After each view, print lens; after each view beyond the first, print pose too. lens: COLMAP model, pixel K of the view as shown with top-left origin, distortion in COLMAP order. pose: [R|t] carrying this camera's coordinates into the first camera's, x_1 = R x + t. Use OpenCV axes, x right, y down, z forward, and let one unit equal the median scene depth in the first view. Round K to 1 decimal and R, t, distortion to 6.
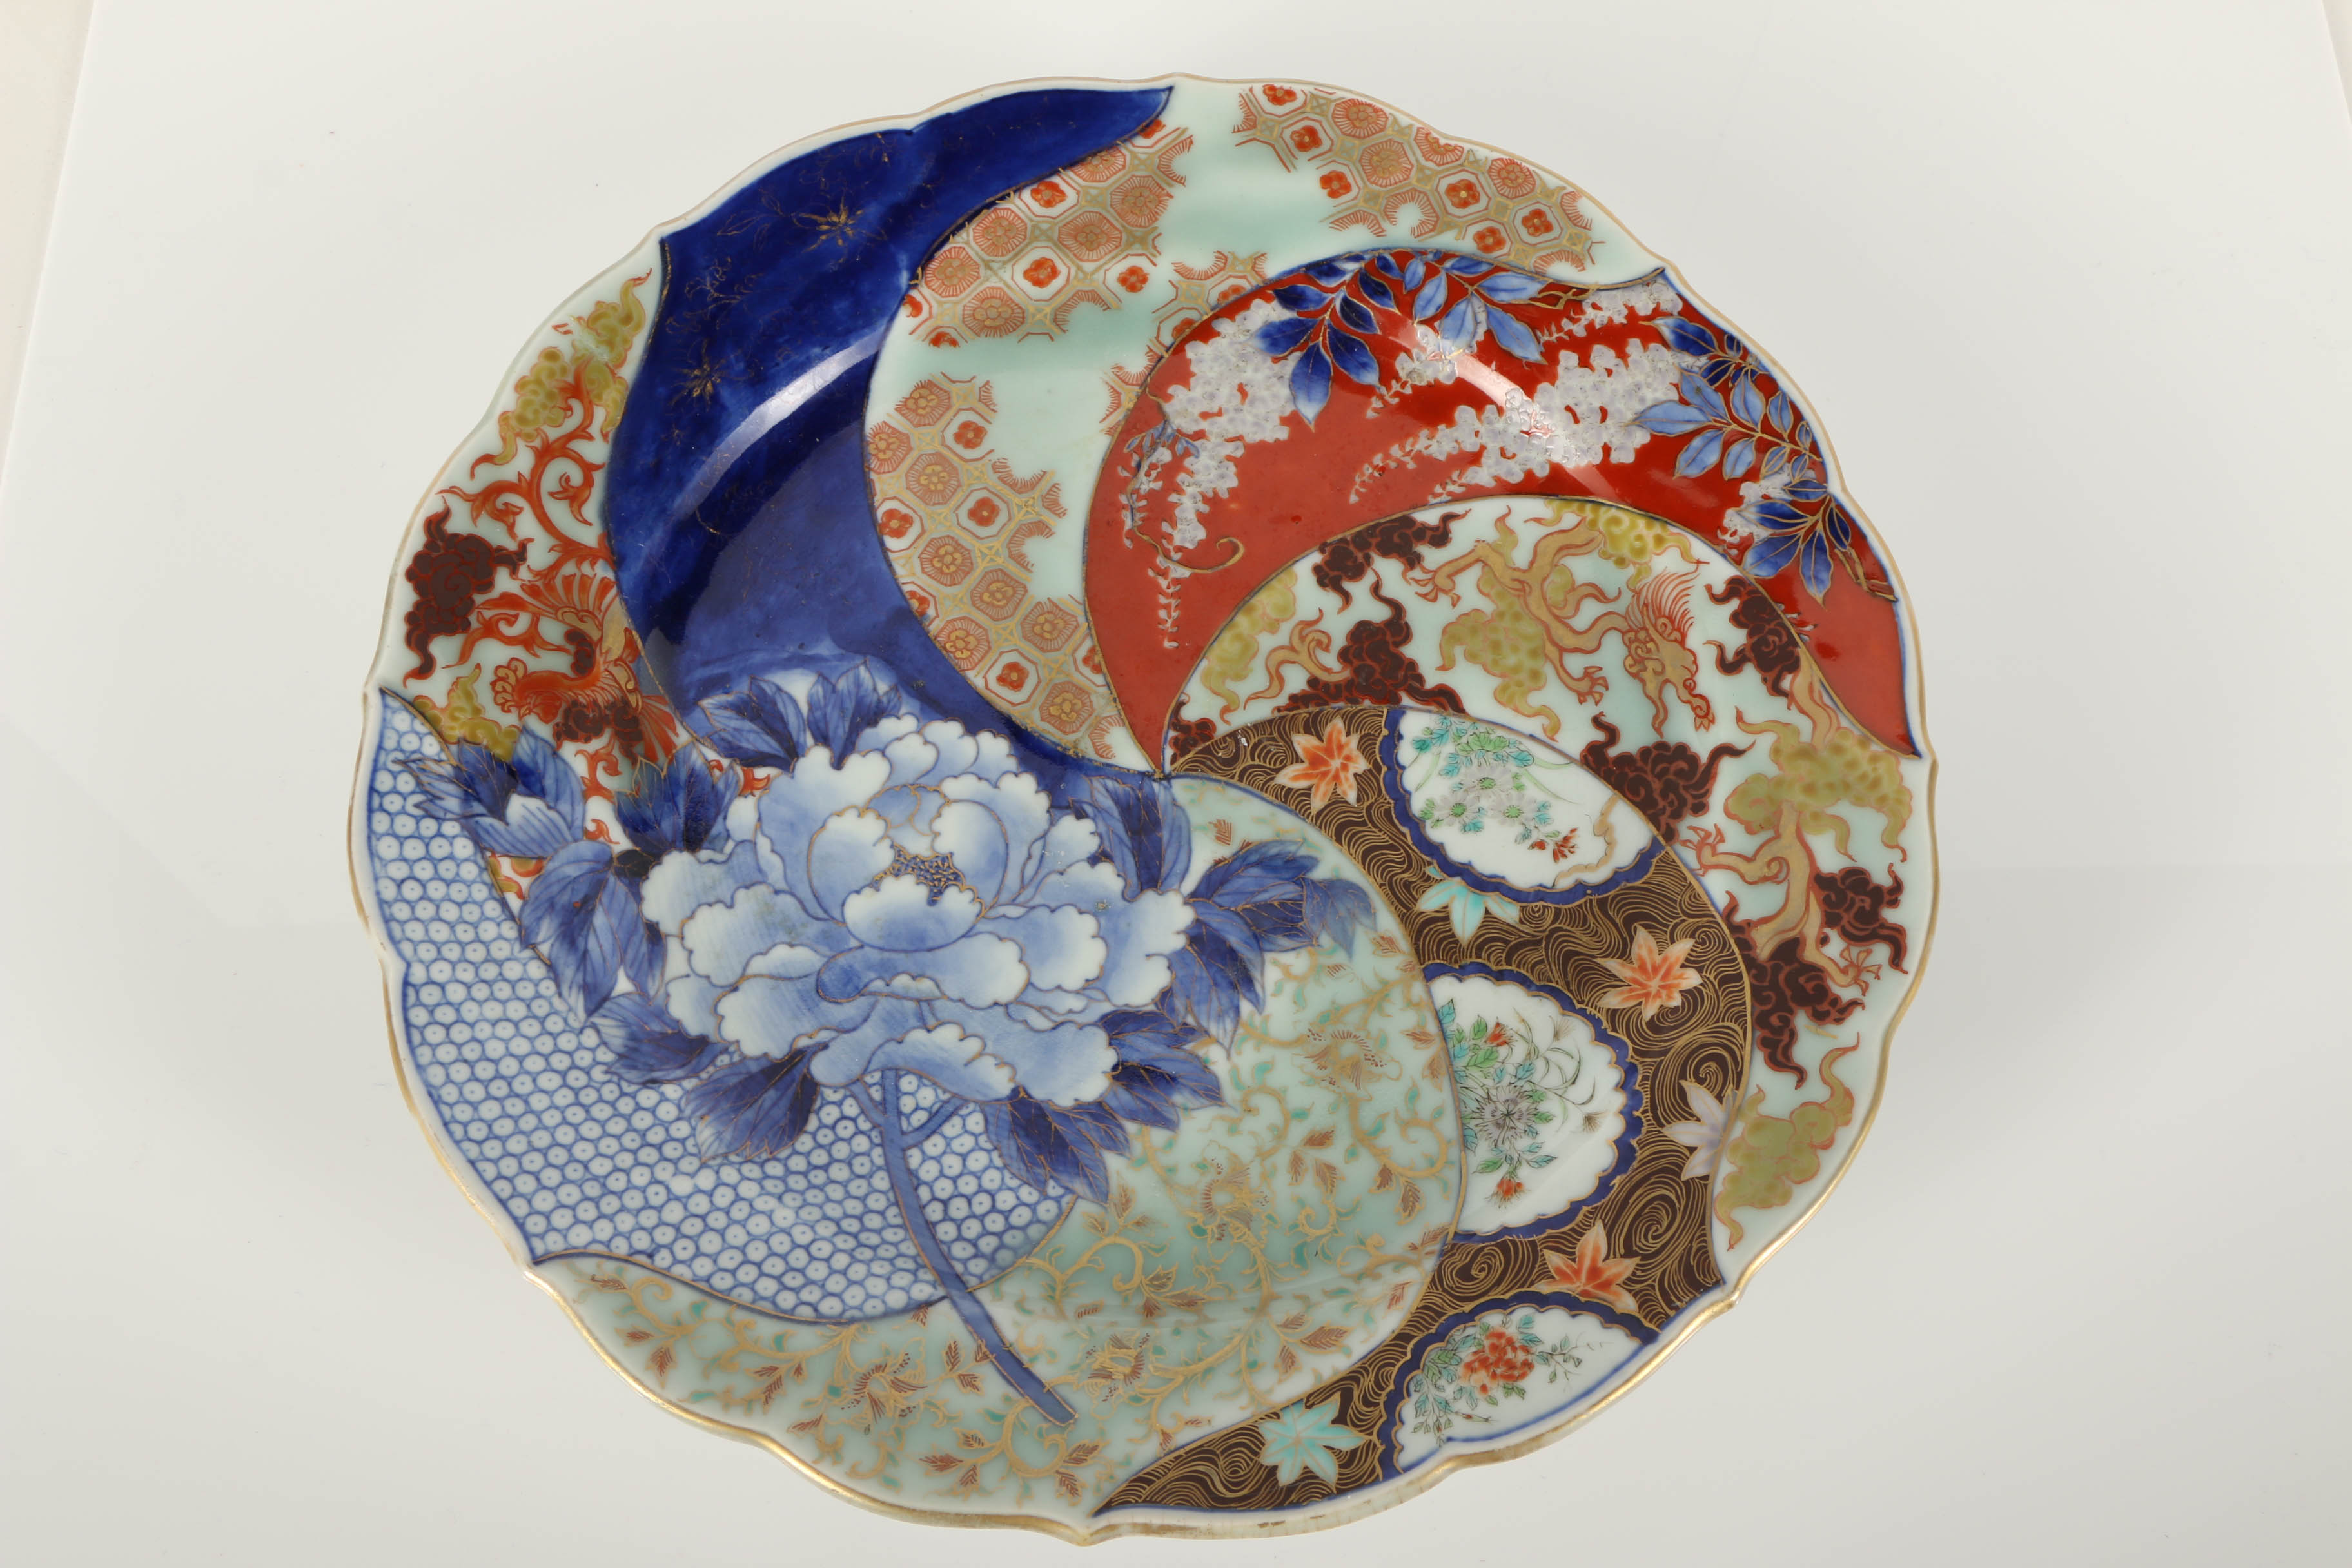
lens RADIAL K [[2292.7, 0, 1122.0], [0, 2292.7, 839.2], [0, 0, 1]] dist [-0.123905, 0.000000]
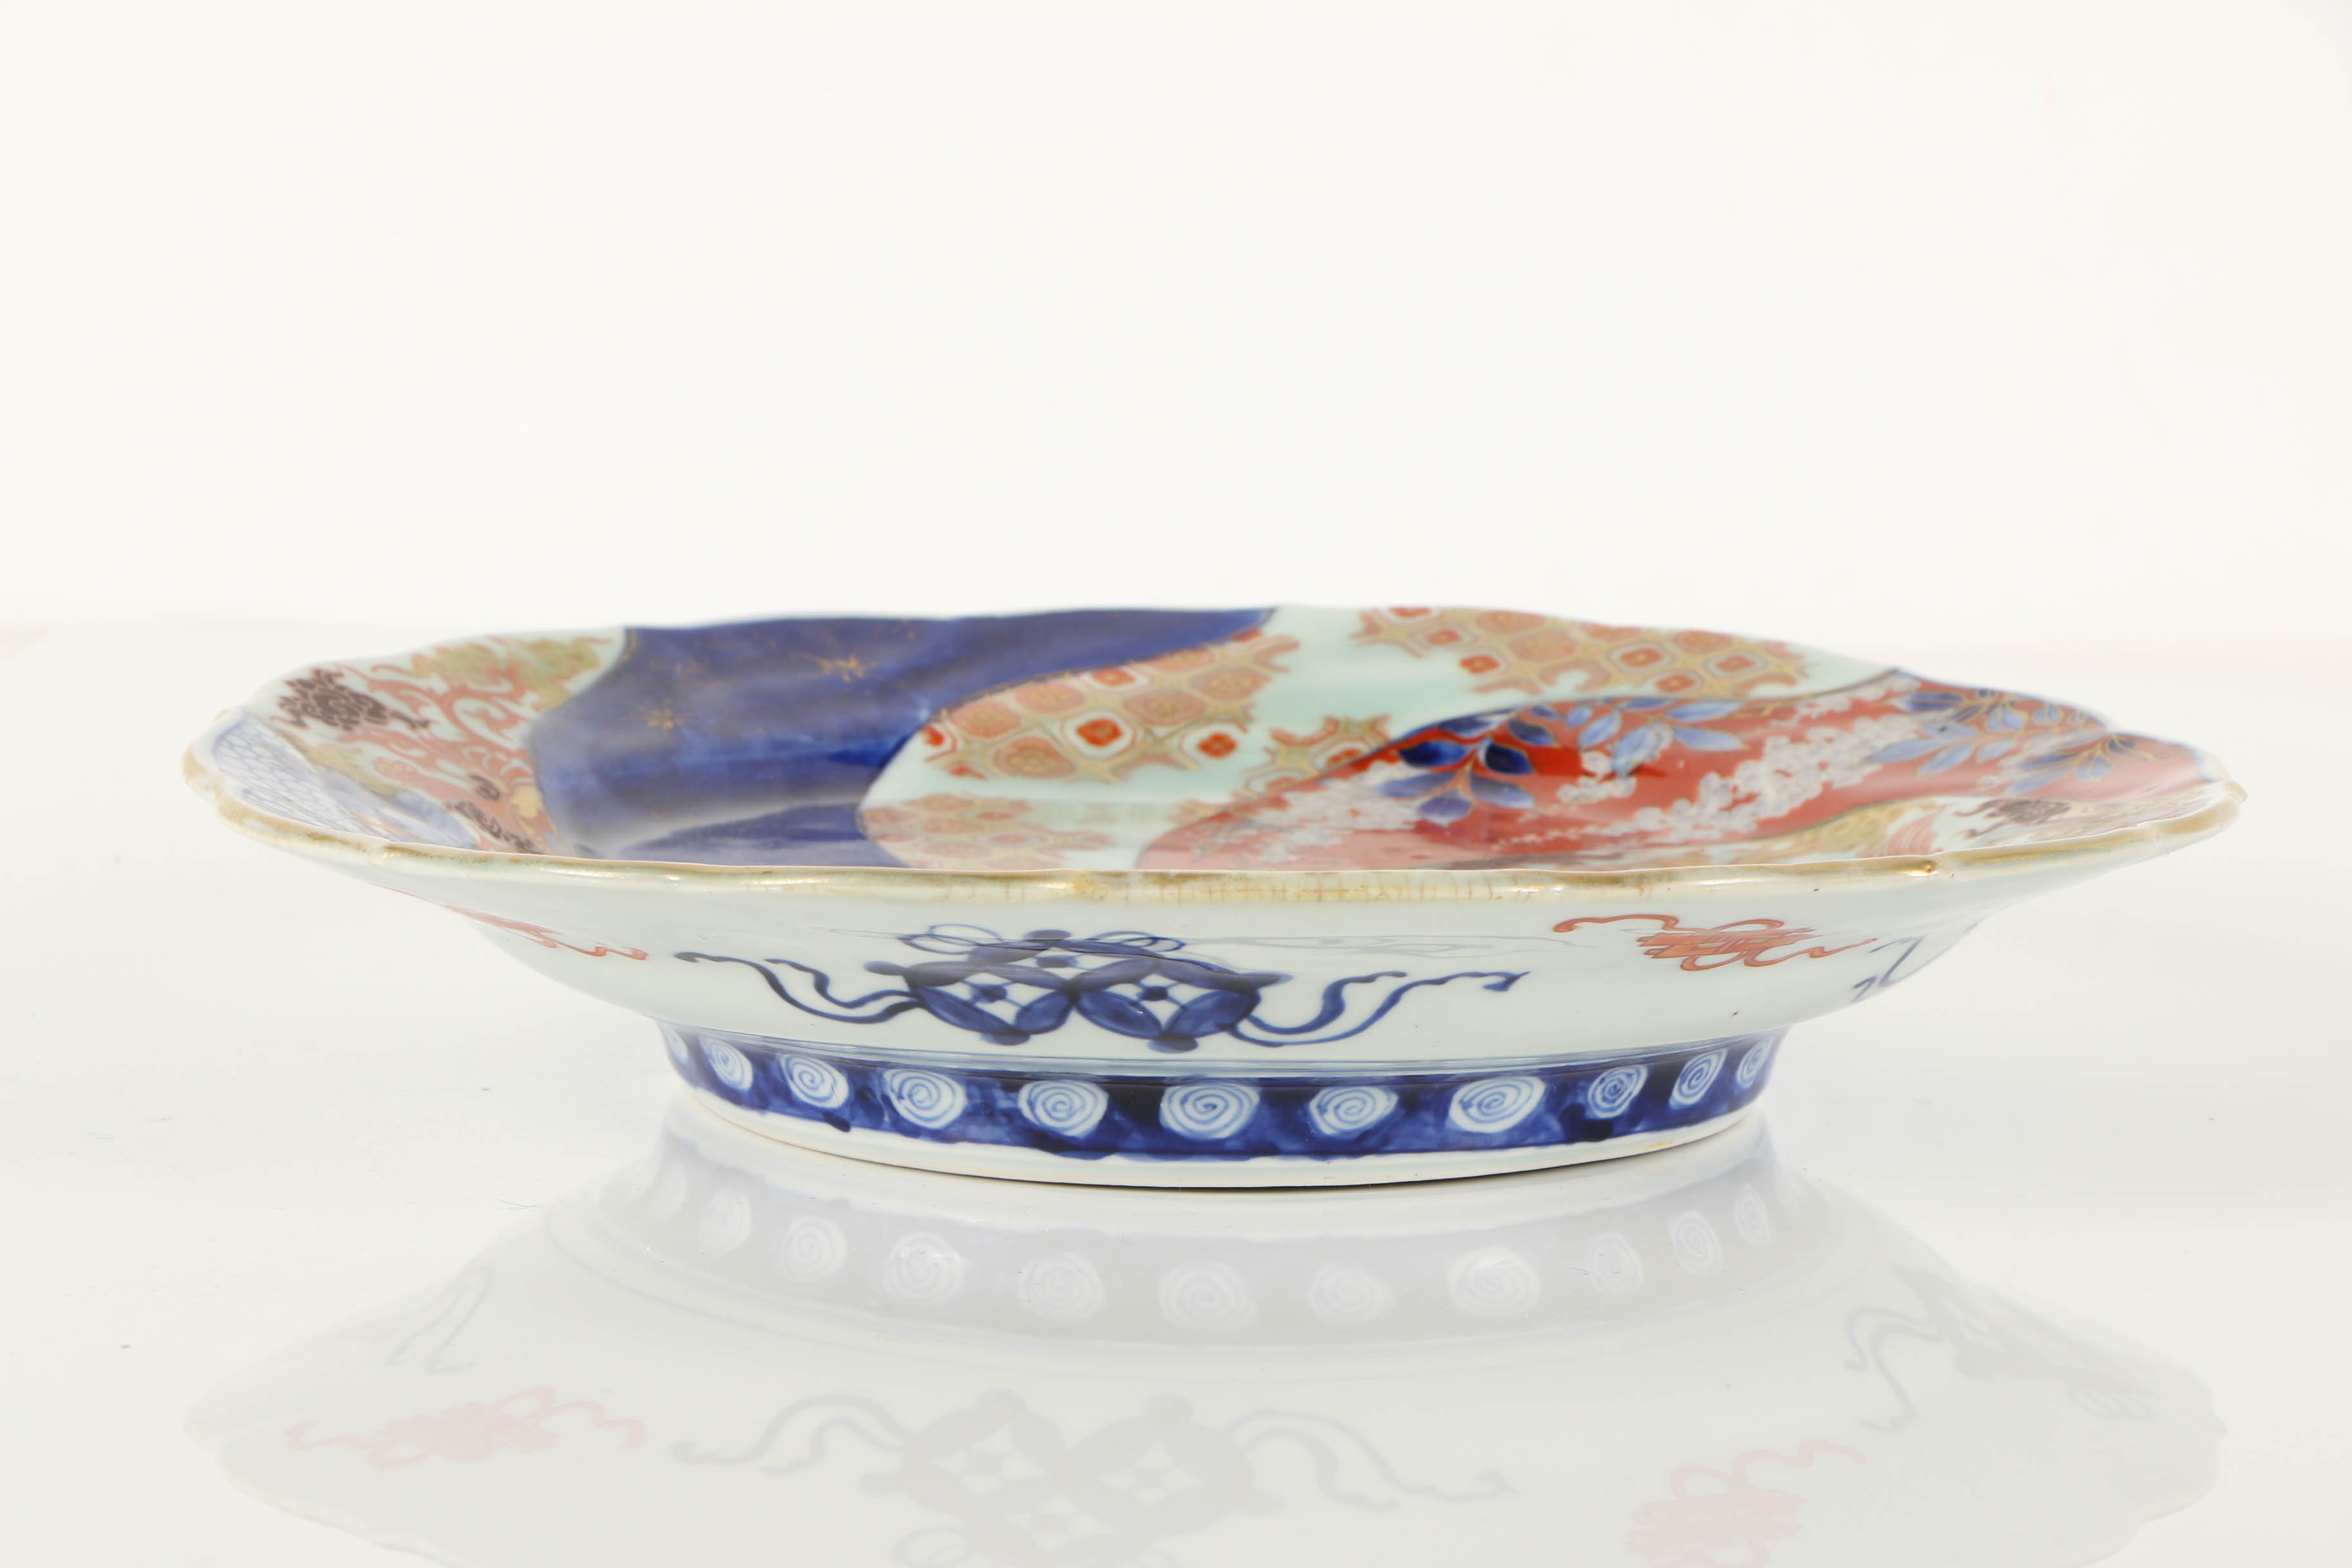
lens RADIAL K [[7488.3, 0, 1046.2], [0, 7488.3, 824.4], [0, 0, 1]] dist [0.405637, 0.000000]
pose [[0.998280, 0.015103, -0.056645, 0.097878], [-0.056932, 0.480180, -0.875321, 2.140818], [0.013980, 0.877040, 0.480214, -0.214618]]
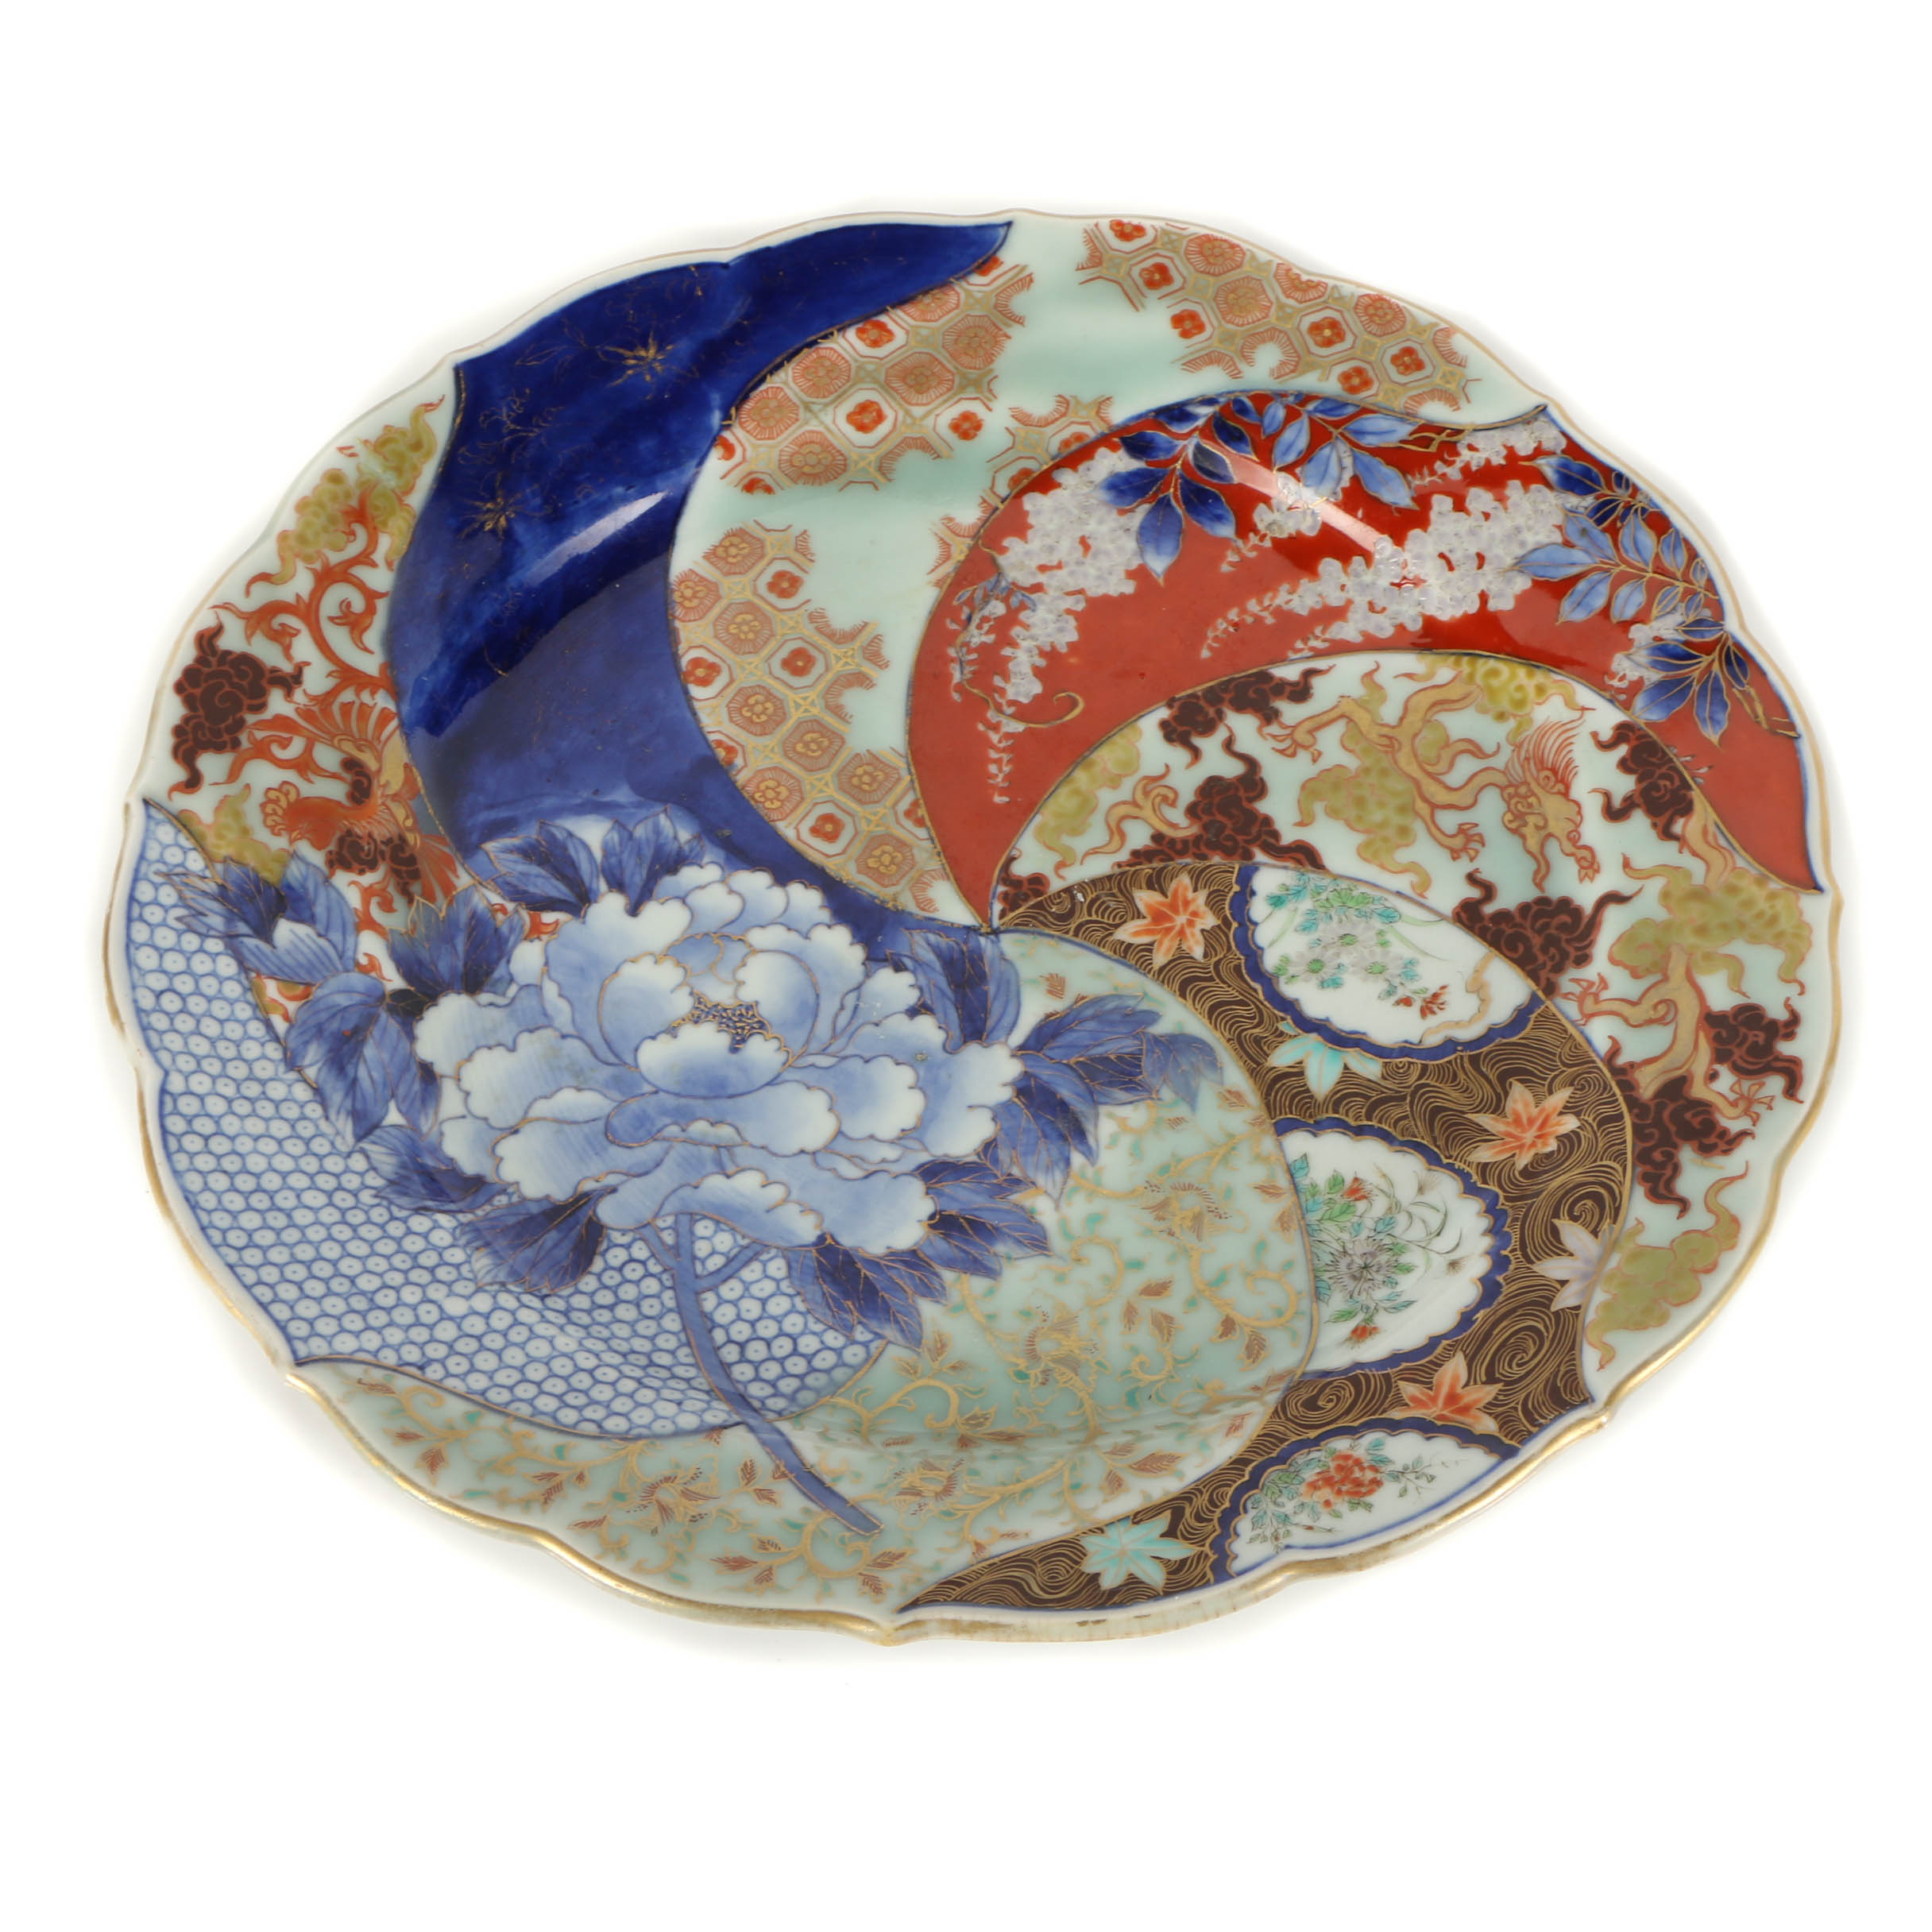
lens RADIAL K [[3686.8, 0, 889.2], [0, 3686.8, 1007.9], [0, 0, 1]] dist [-0.043186, 0.000000]
pose [[0.999598, 0.012734, -0.025348, 0.015412], [-0.017549, 0.979658, -0.199906, 0.298776], [0.022287, 0.200270, 0.979487, -0.430643]]
